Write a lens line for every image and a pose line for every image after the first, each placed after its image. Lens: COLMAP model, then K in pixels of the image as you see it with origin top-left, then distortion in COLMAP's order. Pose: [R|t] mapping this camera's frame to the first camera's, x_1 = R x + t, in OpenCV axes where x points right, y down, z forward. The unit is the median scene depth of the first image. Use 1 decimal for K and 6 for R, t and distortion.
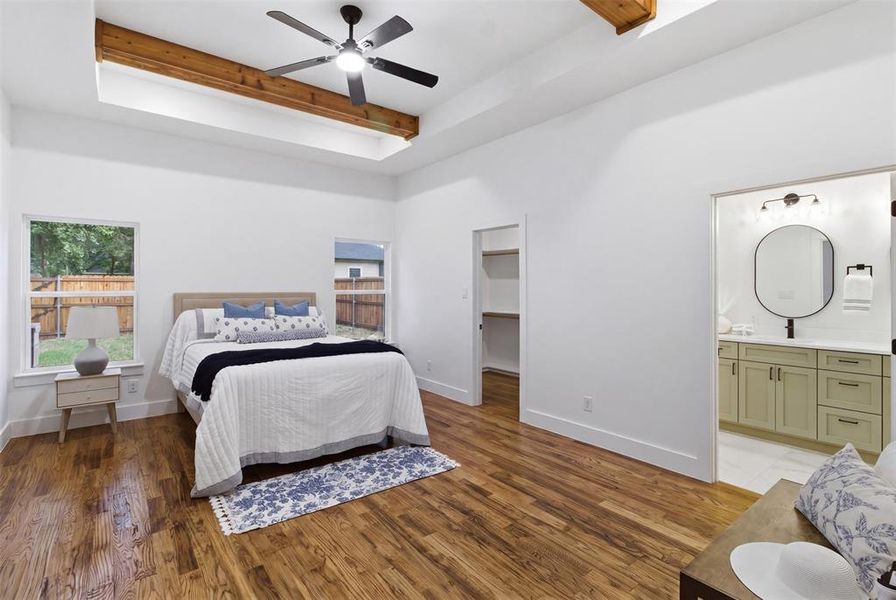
lens RADIAL K [[422.4, 0, 448.6], [0, 422.4, 288.3], [0, 0, 1]] dist [-0.000785, -0.000184]
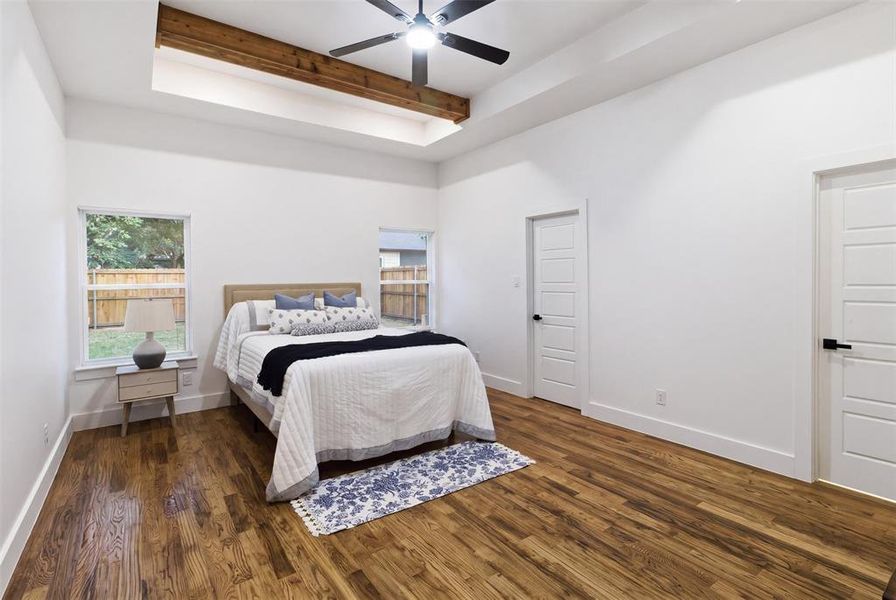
lens RADIAL K [[423.2, 0, 448.0], [0, 423.2, 286.5], [0, 0, 1]] dist [-0.004736, 0.000956]
pose [[0.999318, -0.009451, -0.035682, -0.139281], [0.010193, 0.999734, 0.020671, -0.000715], [0.035477, -0.021020, 0.999149, 0.046120]]
